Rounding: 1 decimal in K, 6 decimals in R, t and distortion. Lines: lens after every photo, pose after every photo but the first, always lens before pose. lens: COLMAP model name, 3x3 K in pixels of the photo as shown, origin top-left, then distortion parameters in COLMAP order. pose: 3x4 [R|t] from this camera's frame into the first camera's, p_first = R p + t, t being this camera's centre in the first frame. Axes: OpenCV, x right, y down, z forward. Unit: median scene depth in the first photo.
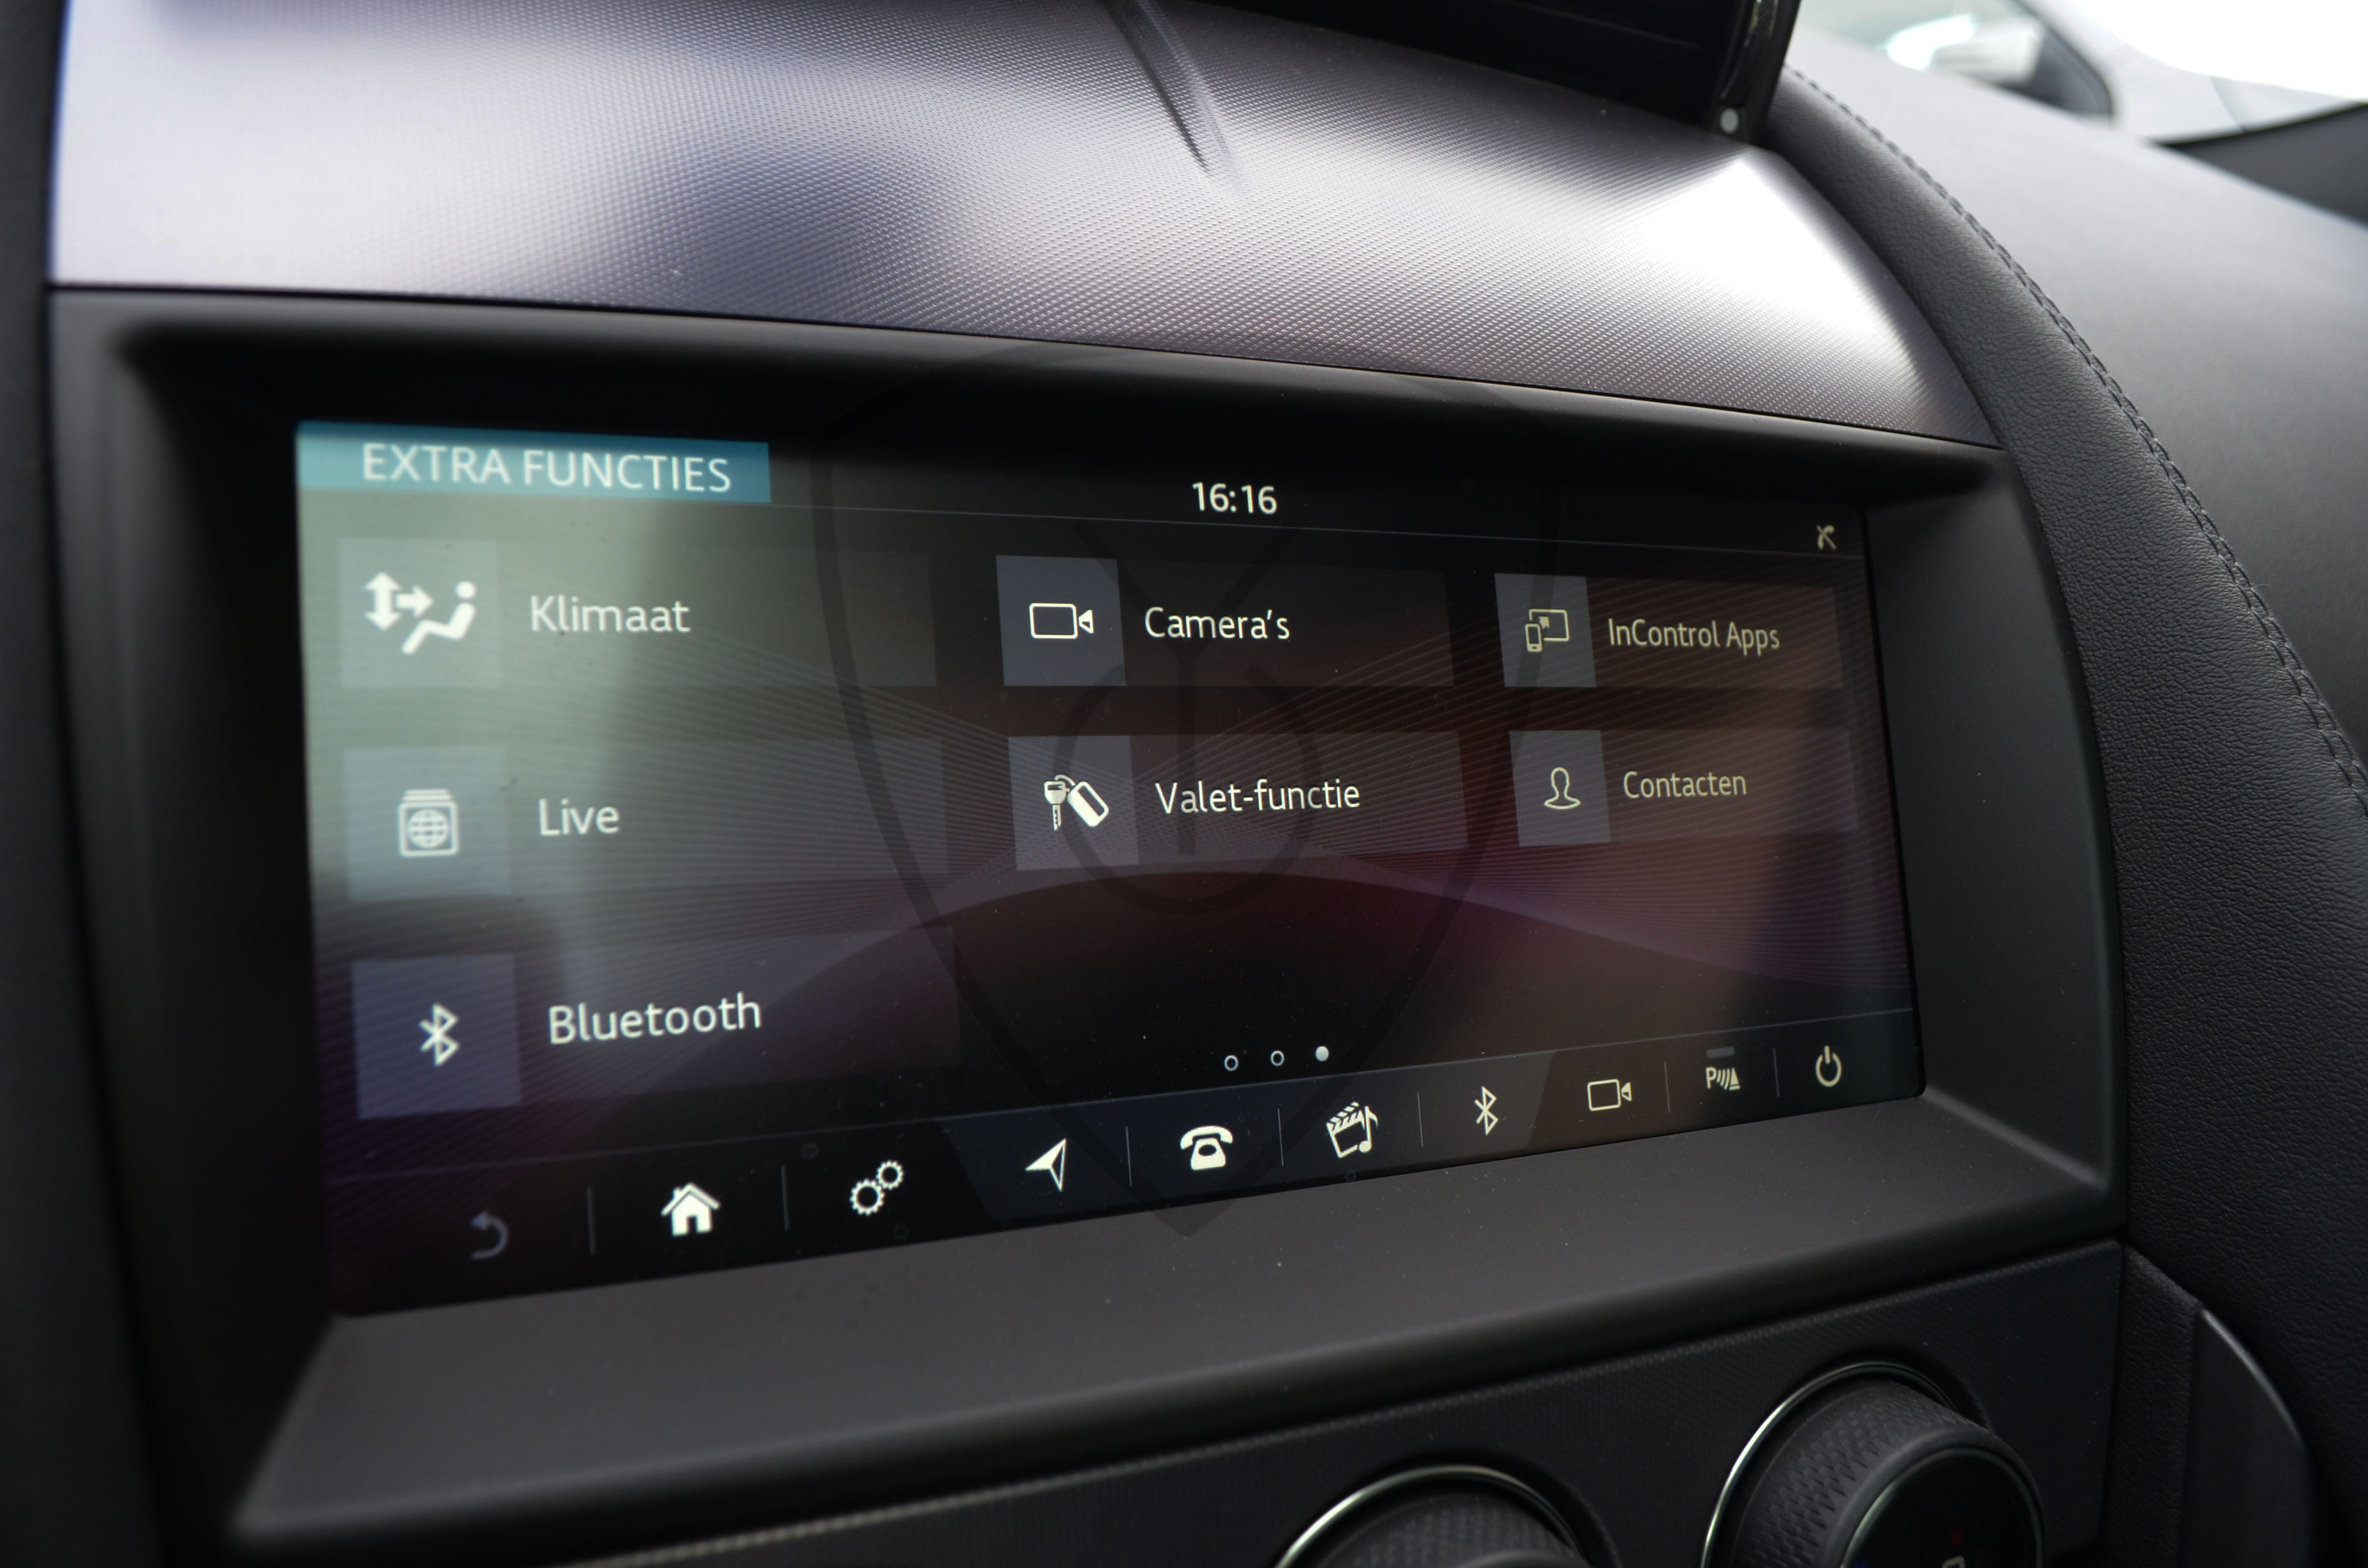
lens RADIAL K [[1840.4, 0, 1180.7], [0, 1840.4, 802.8], [0, 0, 1]] dist [-0.087761, 0.016438]
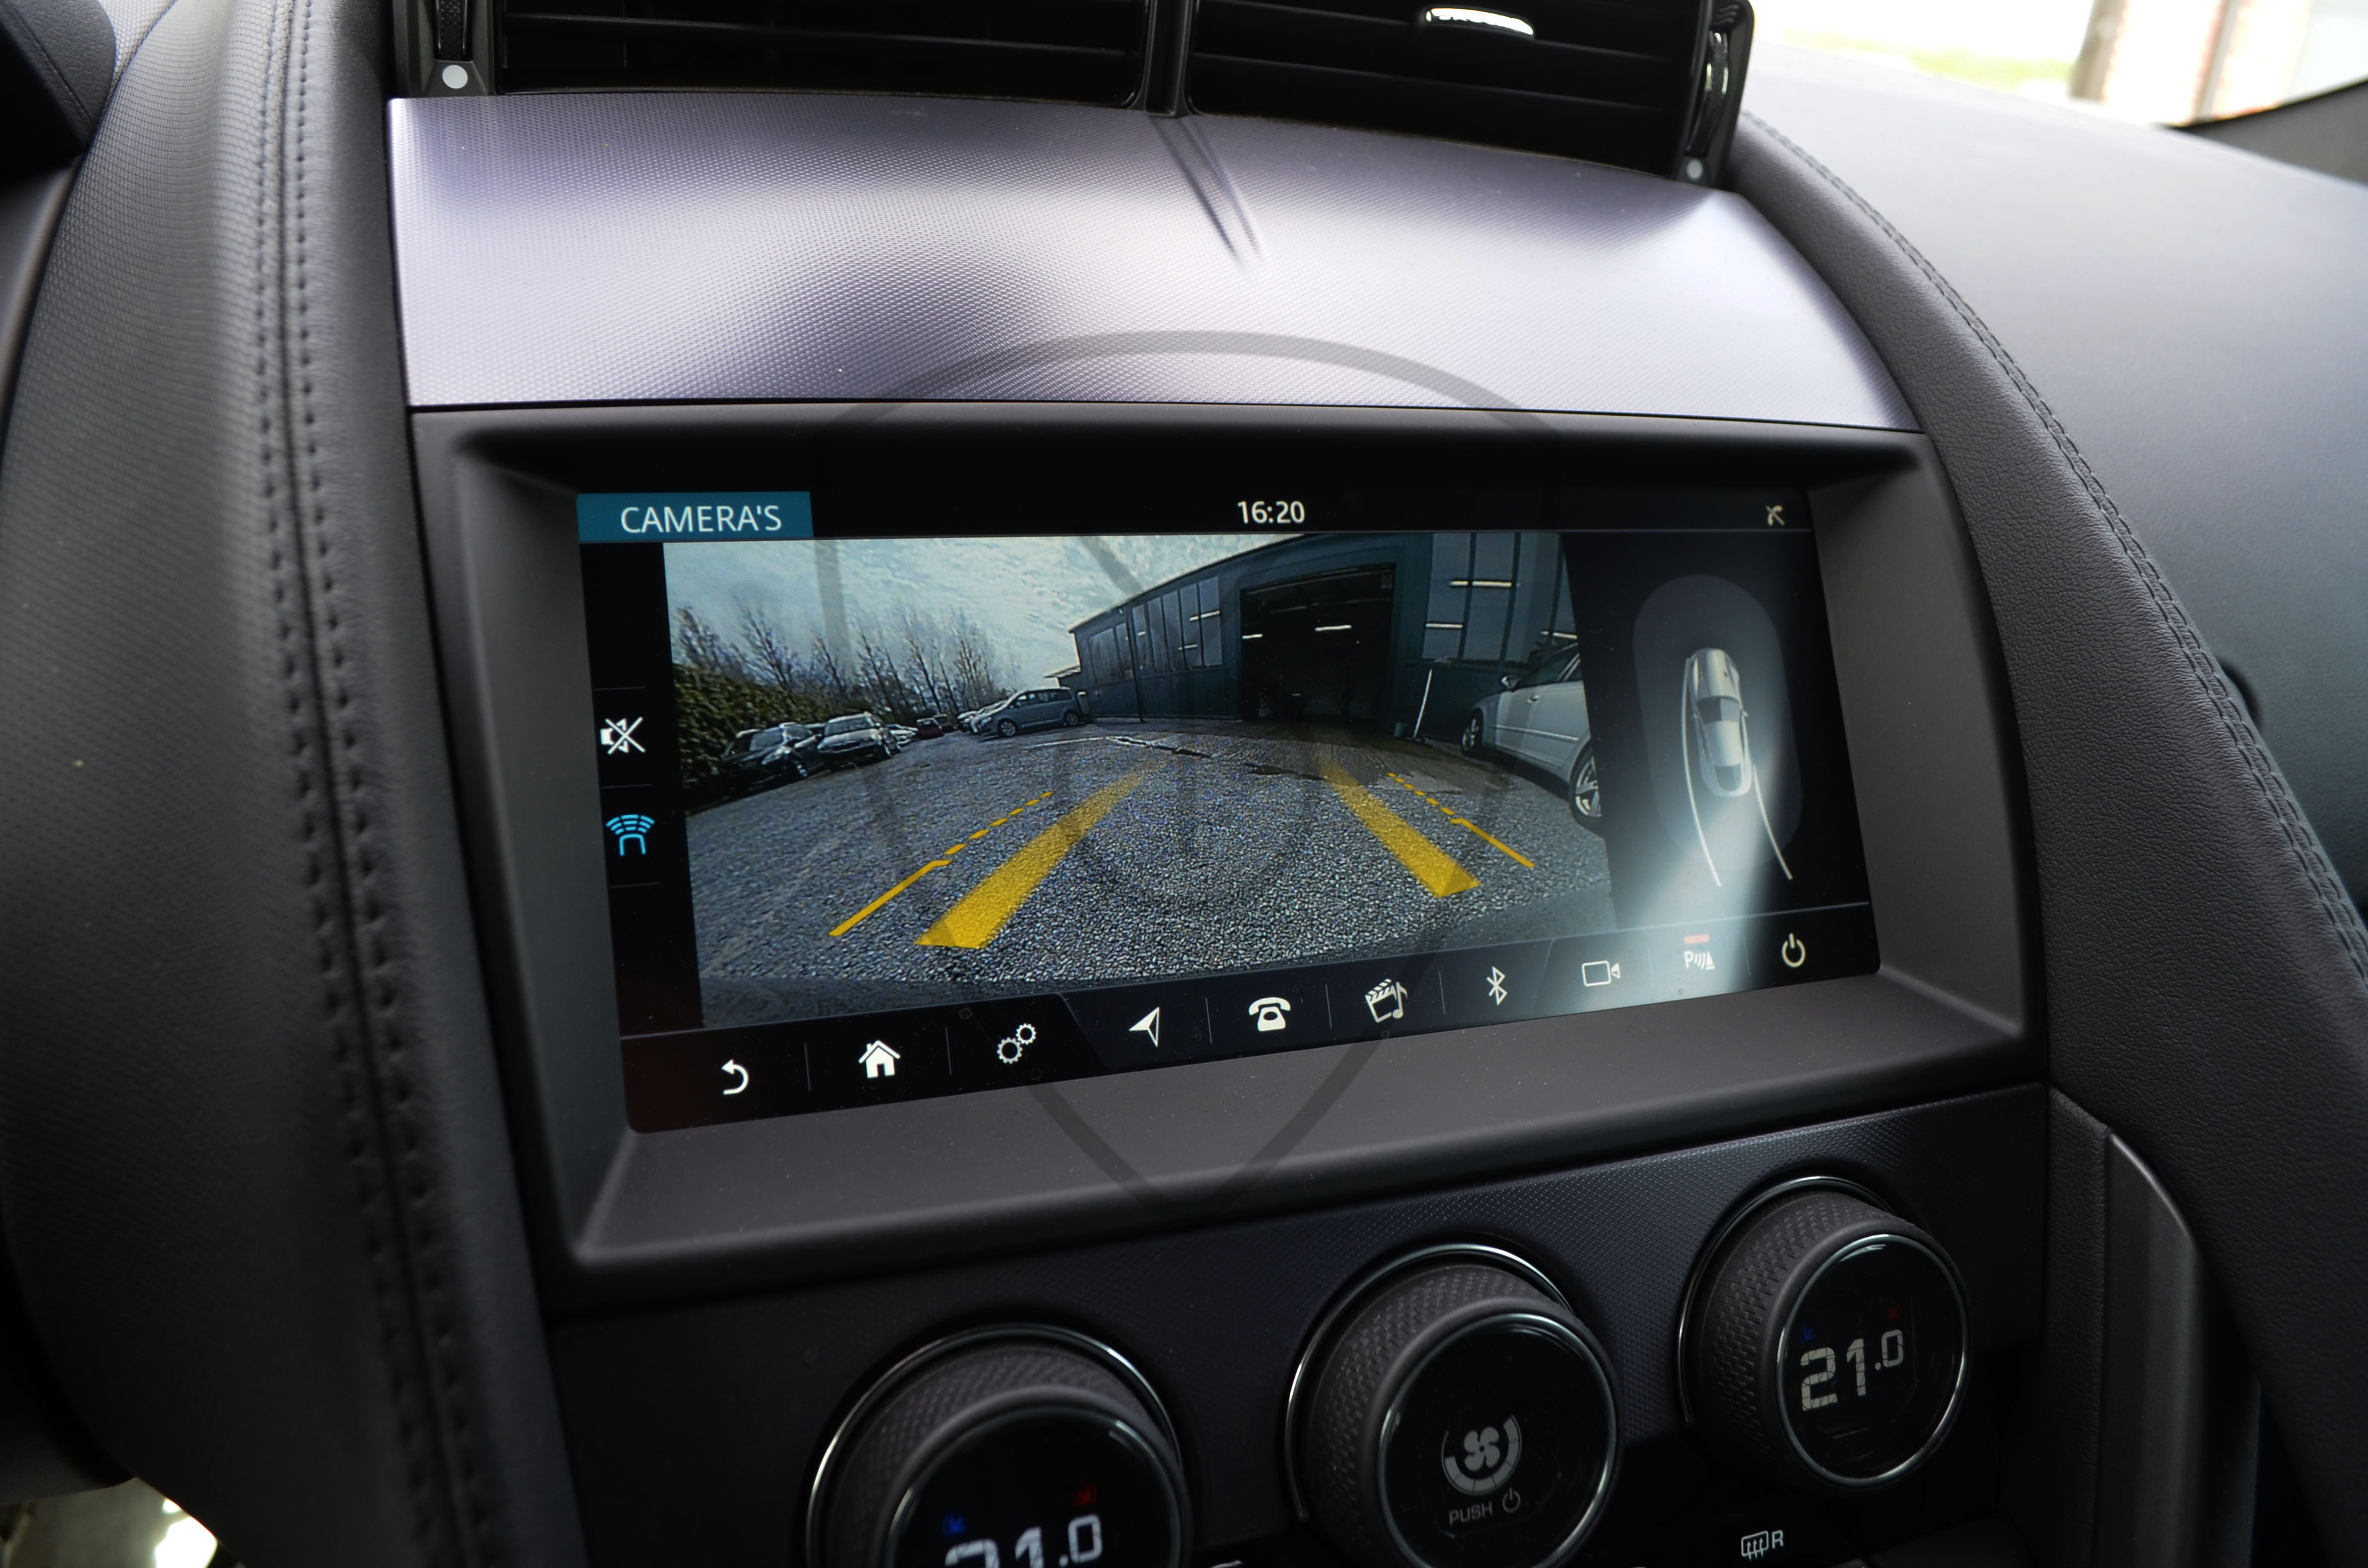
lens RADIAL K [[1840.4, 0, 1175.4], [0, 1840.4, 785.0], [0, 0, 1]] dist [-0.087761, 0.016438]
pose [[0.995777, -0.047064, -0.078827, 0.054967], [0.045446, 0.998720, -0.022201, 0.050550], [0.079771, 0.018525, 0.996641, -0.283249]]
